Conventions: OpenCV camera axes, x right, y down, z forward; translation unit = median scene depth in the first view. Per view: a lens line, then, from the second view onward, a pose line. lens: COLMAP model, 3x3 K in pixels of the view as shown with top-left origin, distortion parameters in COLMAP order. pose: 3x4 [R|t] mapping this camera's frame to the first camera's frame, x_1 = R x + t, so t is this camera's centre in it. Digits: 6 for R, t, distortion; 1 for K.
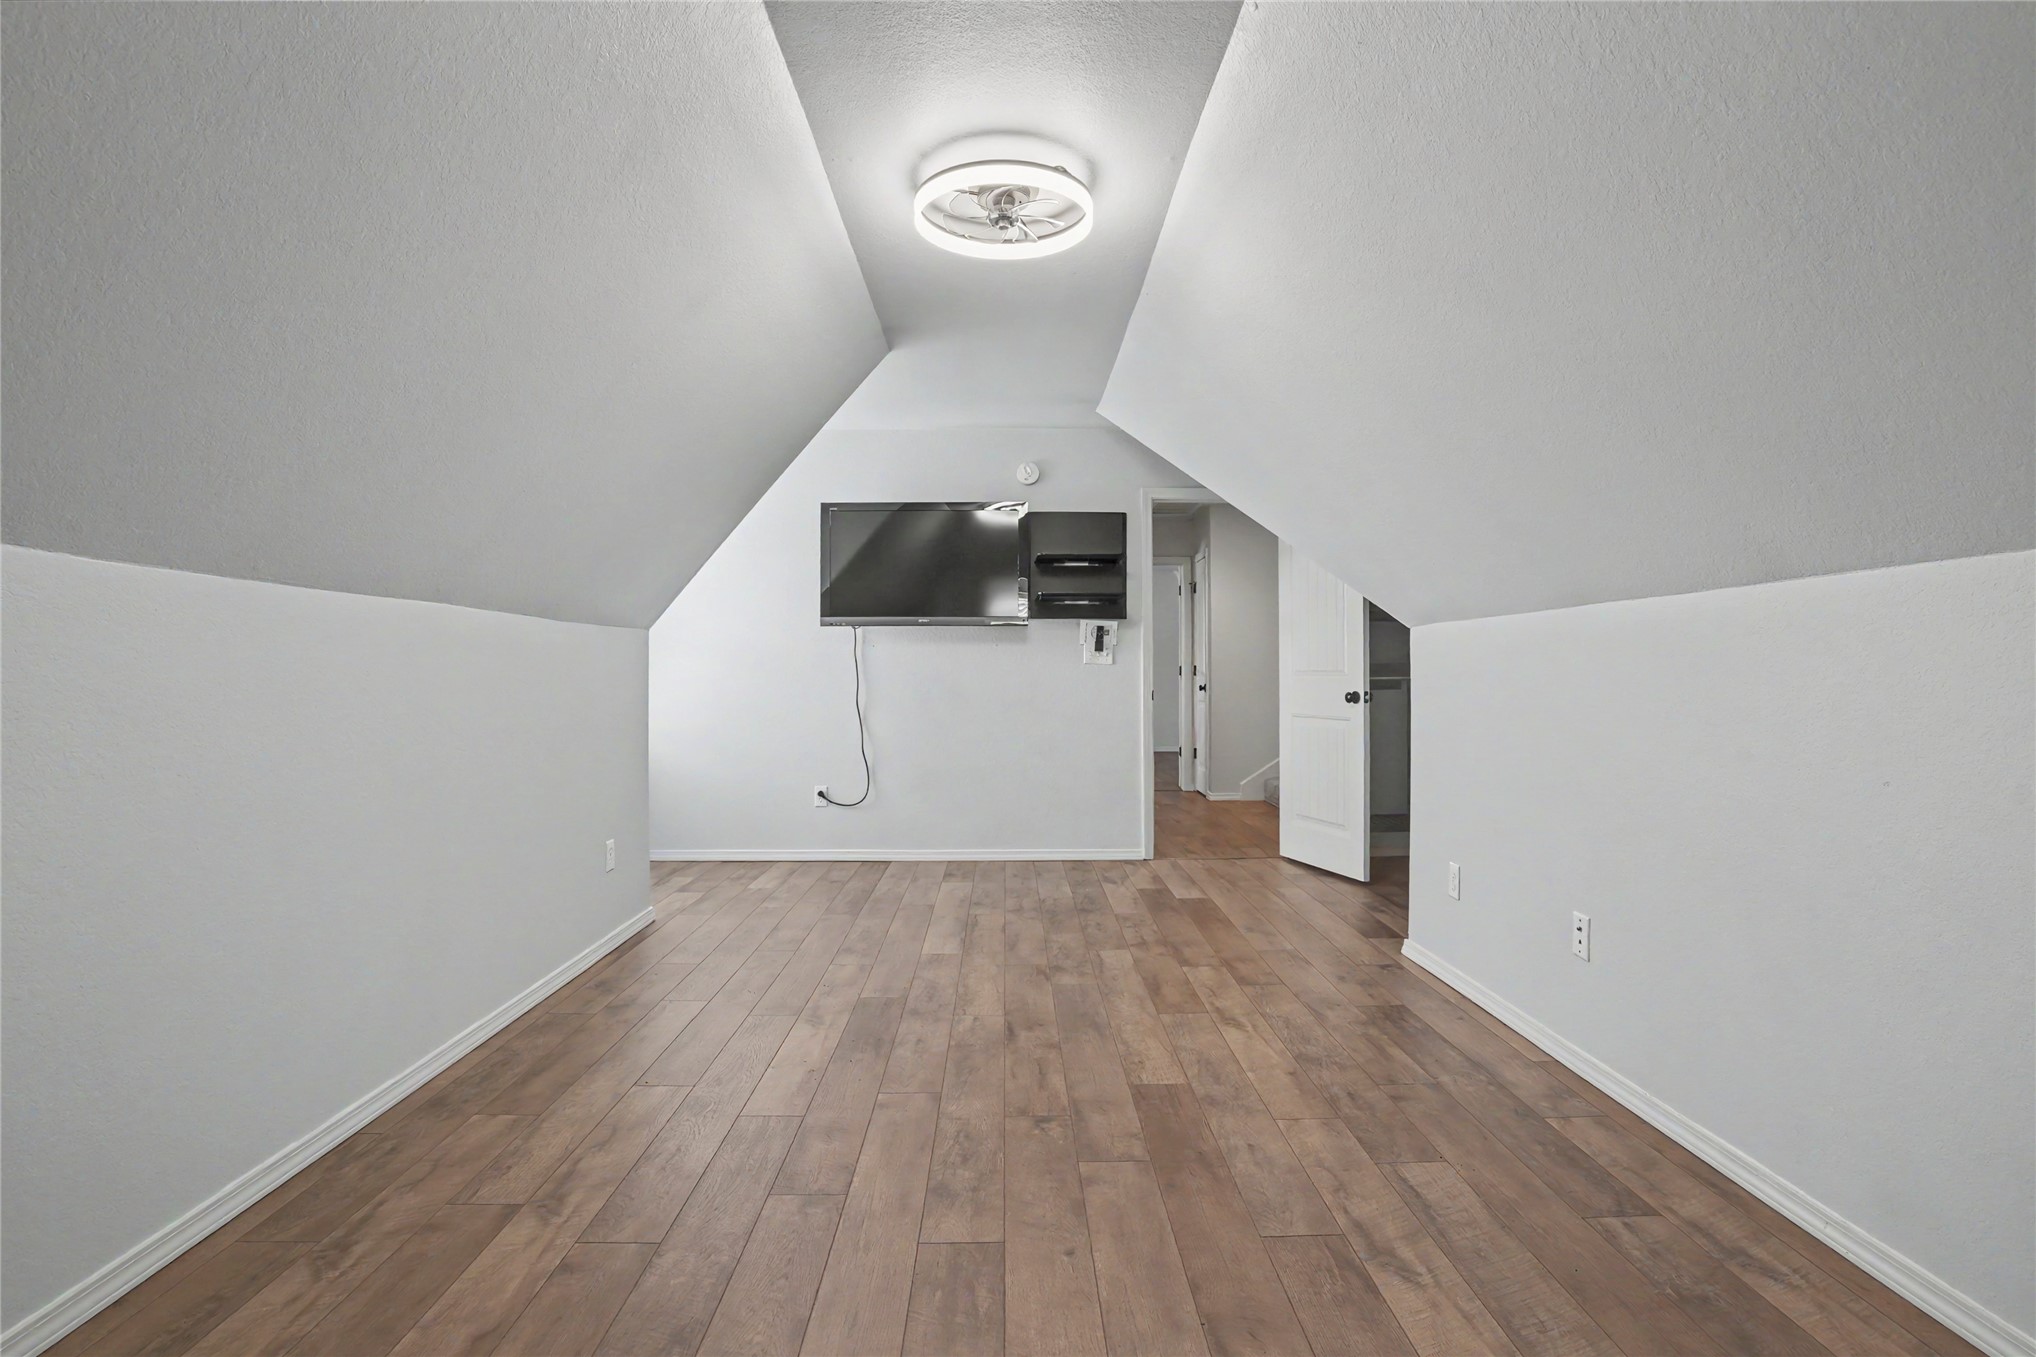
lens RADIAL K [[985.6, 0, 1018.0], [0, 985.6, 678.5], [0, 0, 1]] dist [-0.059952, 0.027270]
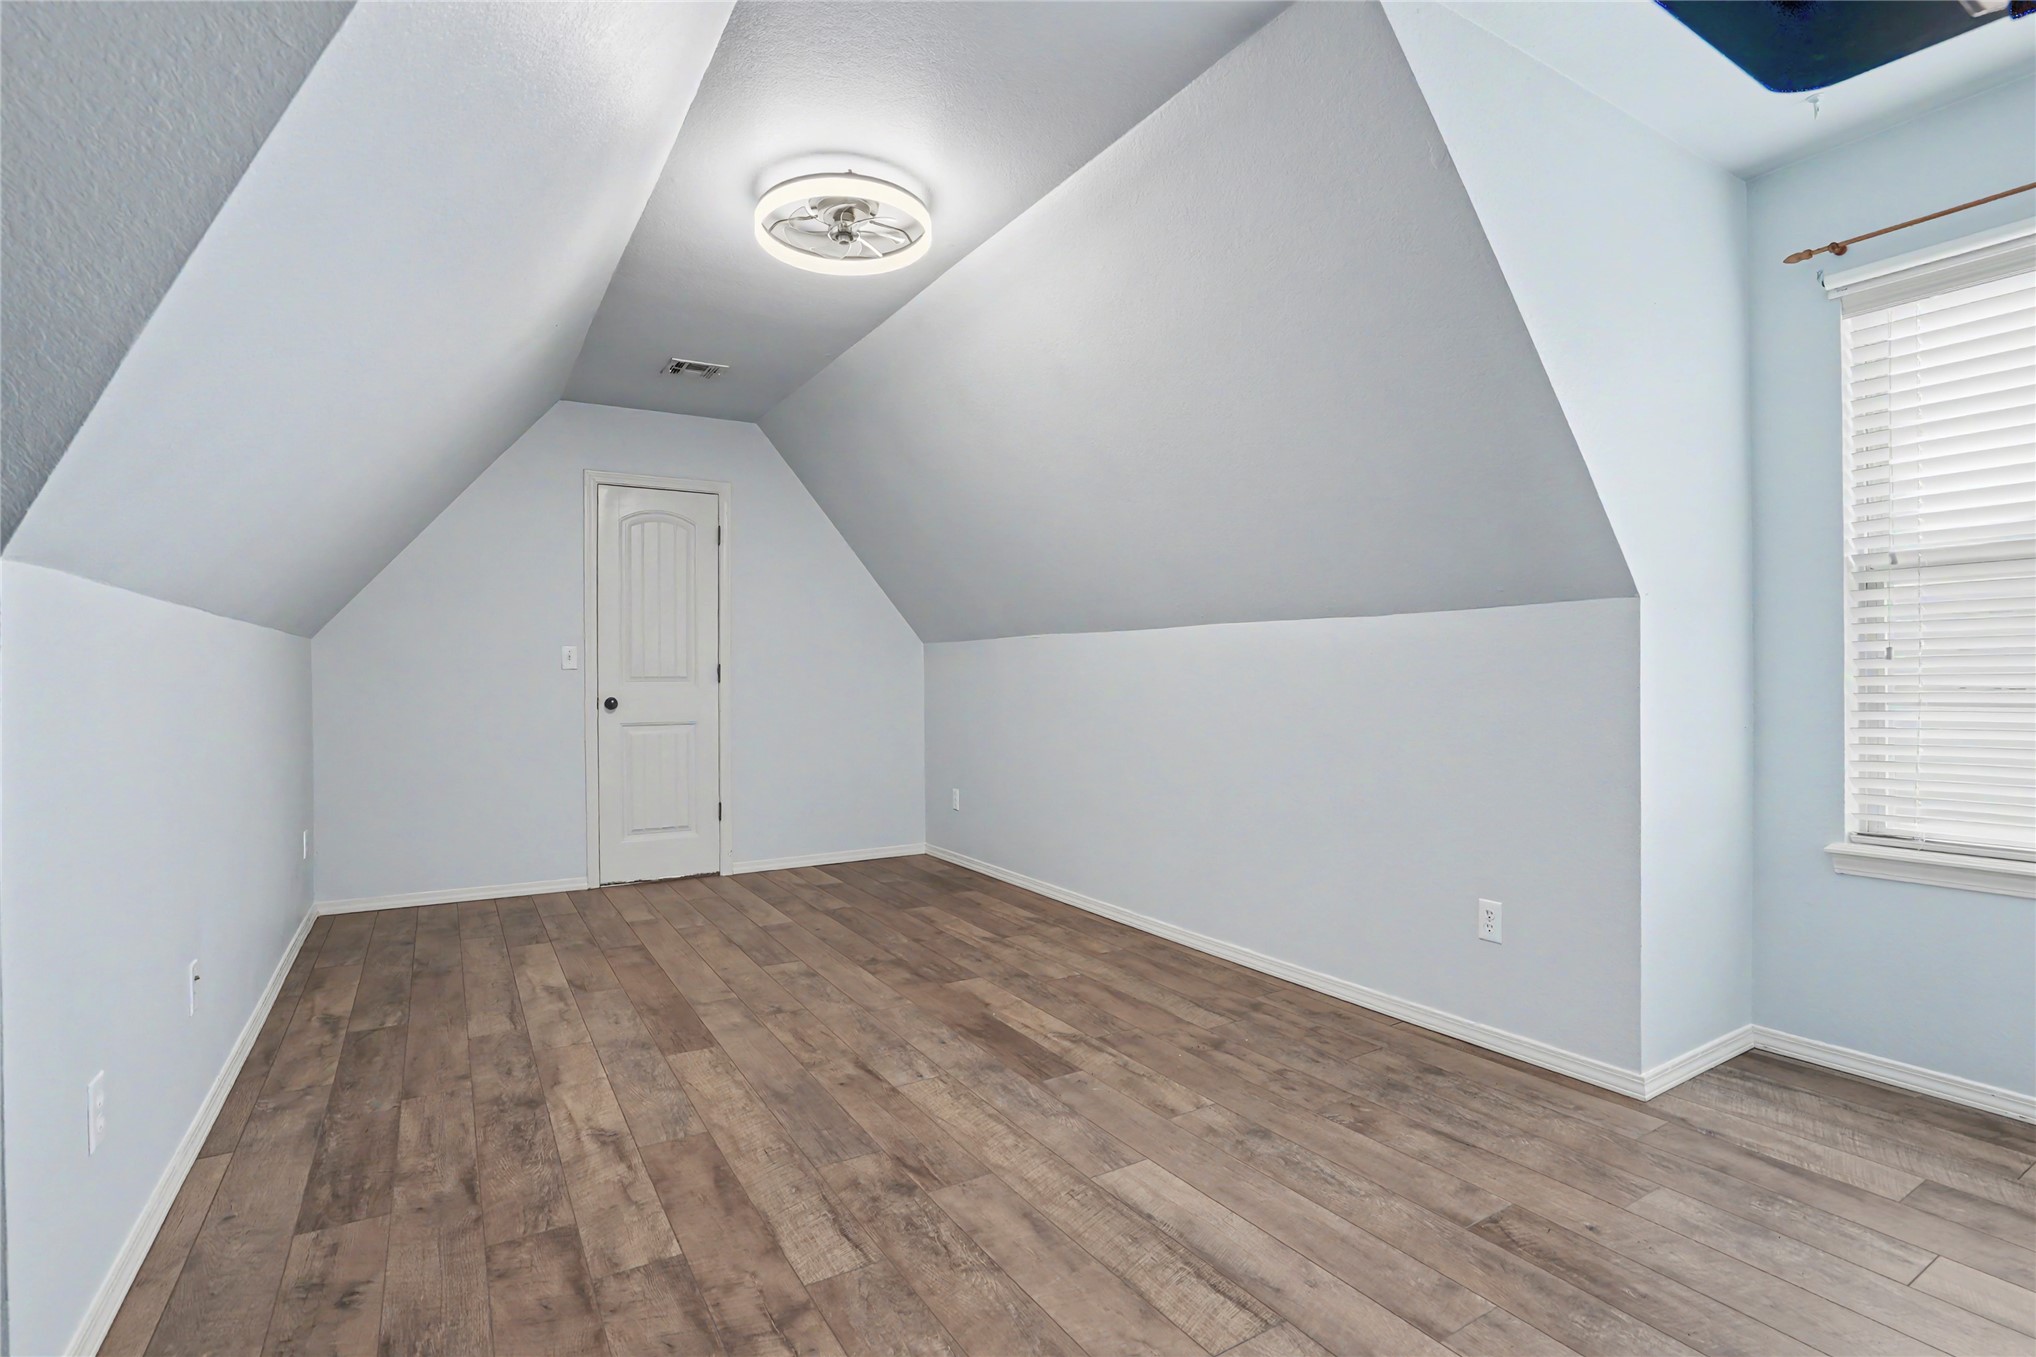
lens RADIAL K [[985.6, 0, 1018.0], [0, 985.6, 678.5], [0, 0, 1]] dist [-0.059952, 0.027270]
pose [[-0.867486, 0.009676, -0.497368, 0.340437], [0.006136, 0.999943, 0.008751, -0.013548], [0.497424, 0.004540, -0.867496, 1.975245]]
